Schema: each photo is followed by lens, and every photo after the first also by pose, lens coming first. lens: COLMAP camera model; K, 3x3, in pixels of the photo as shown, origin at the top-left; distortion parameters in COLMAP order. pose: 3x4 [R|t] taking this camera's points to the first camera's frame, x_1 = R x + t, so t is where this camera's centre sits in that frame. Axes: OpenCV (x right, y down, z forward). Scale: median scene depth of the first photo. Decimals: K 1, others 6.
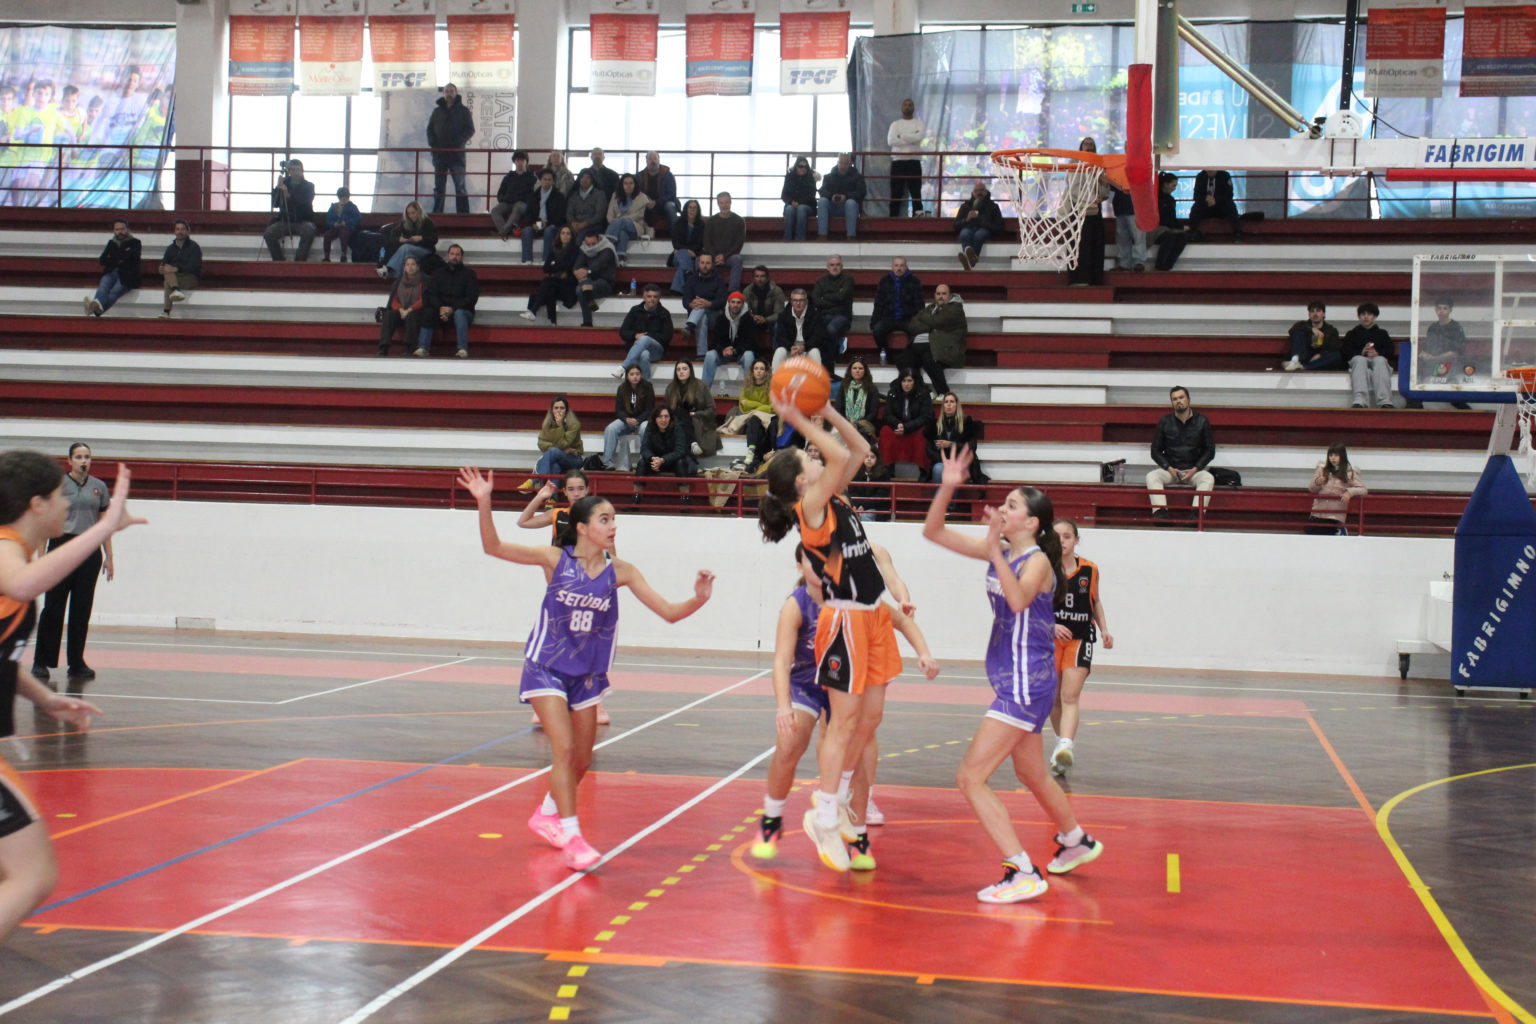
lens RADIAL K [[2370.7, 0, 766.0], [0, 2370.7, 454.5], [0, 0, 1]] dist [0.223796, 0.000000]
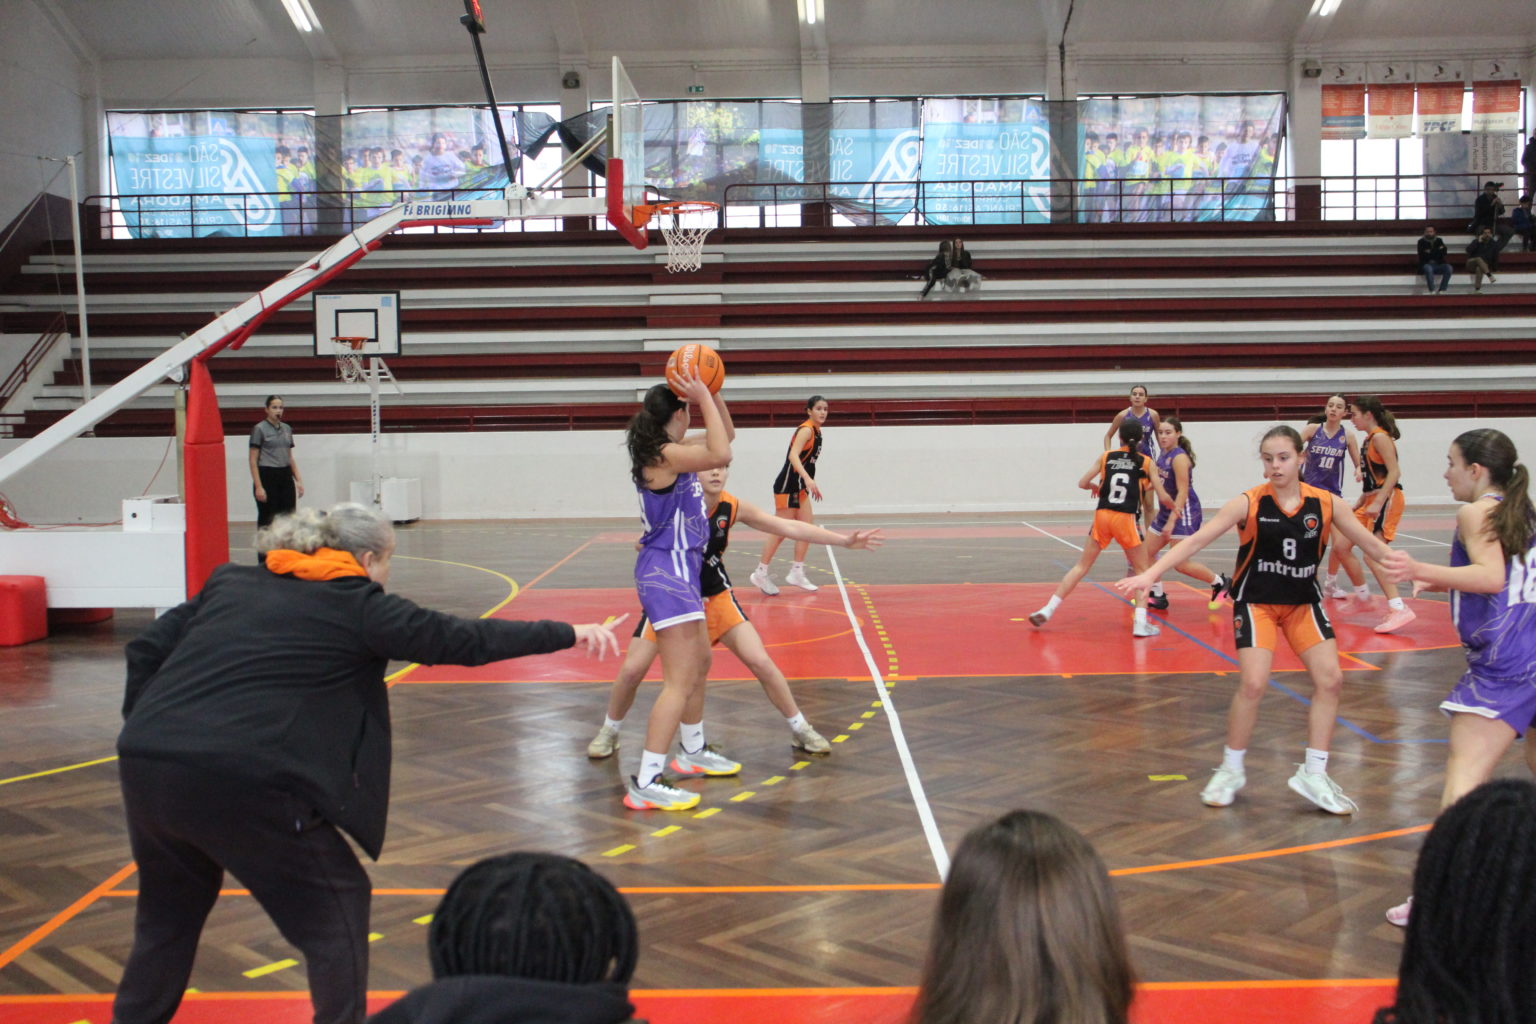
lens RADIAL K [[1533.4, 0, 773.5], [0, 1533.4, 516.0], [0, 0, 1]] dist [-0.023569, 0.000000]
pose [[0.982771, -0.056671, 0.175927, -0.713351], [0.041287, 0.995094, 0.089906, -0.020058], [-0.180159, -0.081093, 0.980289, 0.140728]]
